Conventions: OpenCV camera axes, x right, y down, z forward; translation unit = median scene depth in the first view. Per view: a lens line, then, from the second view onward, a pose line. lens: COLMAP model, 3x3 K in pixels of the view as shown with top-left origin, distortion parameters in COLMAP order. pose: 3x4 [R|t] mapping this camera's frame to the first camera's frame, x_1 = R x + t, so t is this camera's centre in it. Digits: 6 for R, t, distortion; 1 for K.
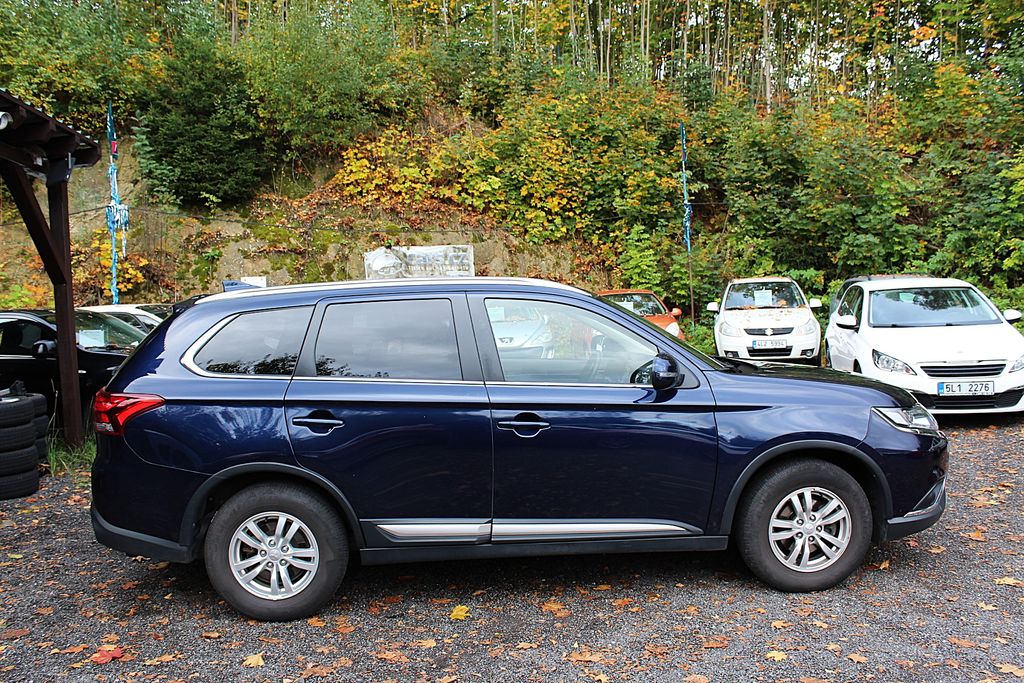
lens RADIAL K [[904.8, 0, 508.6], [0, 904.8, 348.1], [0, 0, 1]] dist [-0.157306, 0.146910]
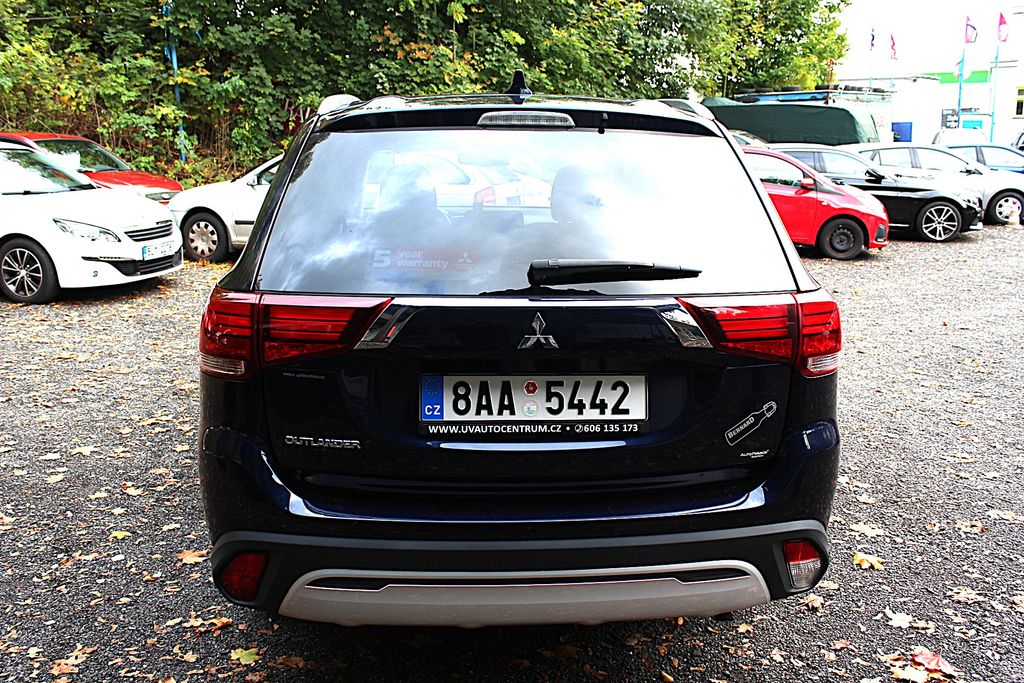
lens RADIAL K [[904.8, 0, 517.2], [0, 904.8, 342.6], [0, 0, 1]] dist [-0.157306, 0.146910]
pose [[-0.019396, -0.180209, 0.983437, -0.214053], [0.053656, 0.982017, 0.181007, -0.004816], [-0.998371, 0.056278, -0.009378, 0.266172]]
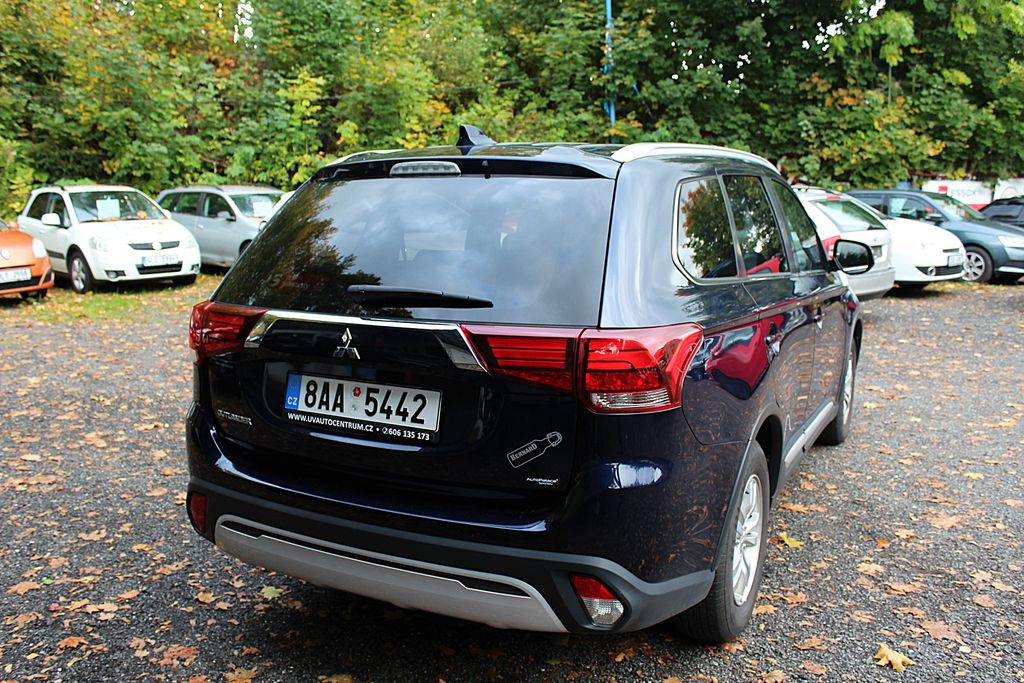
lens RADIAL K [[904.8, 0, 512.9], [0, 904.8, 341.7], [0, 0, 1]] dist [-0.157306, 0.146910]
pose [[0.505308, -0.108626, 0.856075, -0.207342], [0.040864, 0.993945, 0.102000, 0.000621], [-0.861971, -0.016559, 0.506687, 0.181572]]
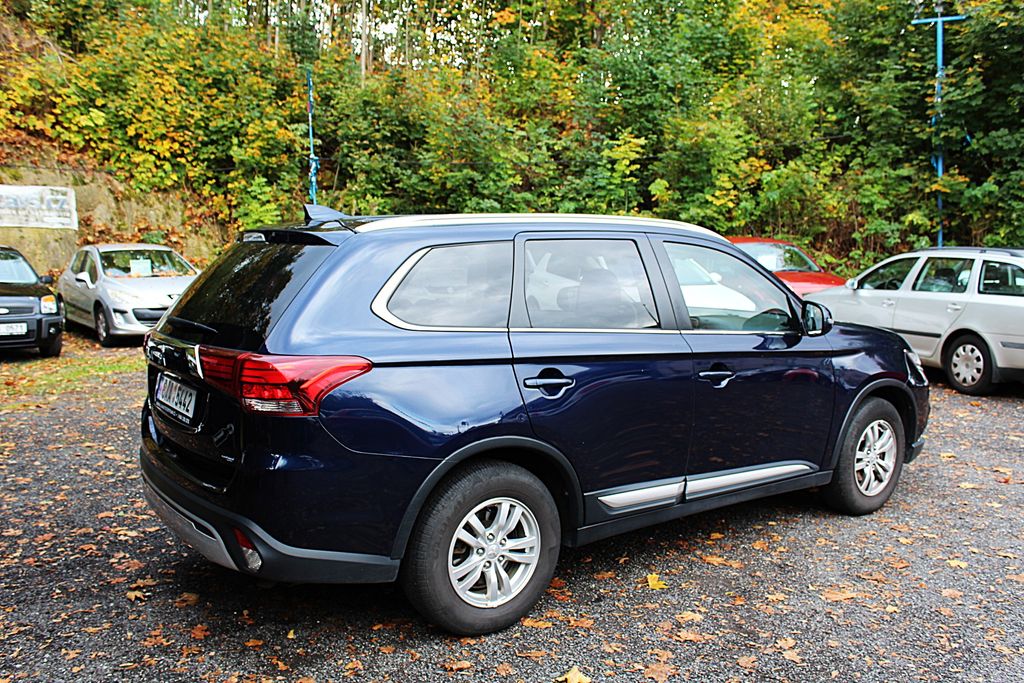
lens RADIAL K [[904.8, 0, 513.9], [0, 904.8, 344.1], [0, 0, 1]] dist [-0.157306, 0.146910]
pose [[0.836192, -0.021880, 0.548001, -0.152533], [0.001536, 0.999293, 0.037555, 0.003489], [-0.548435, -0.030562, 0.835634, 0.071179]]
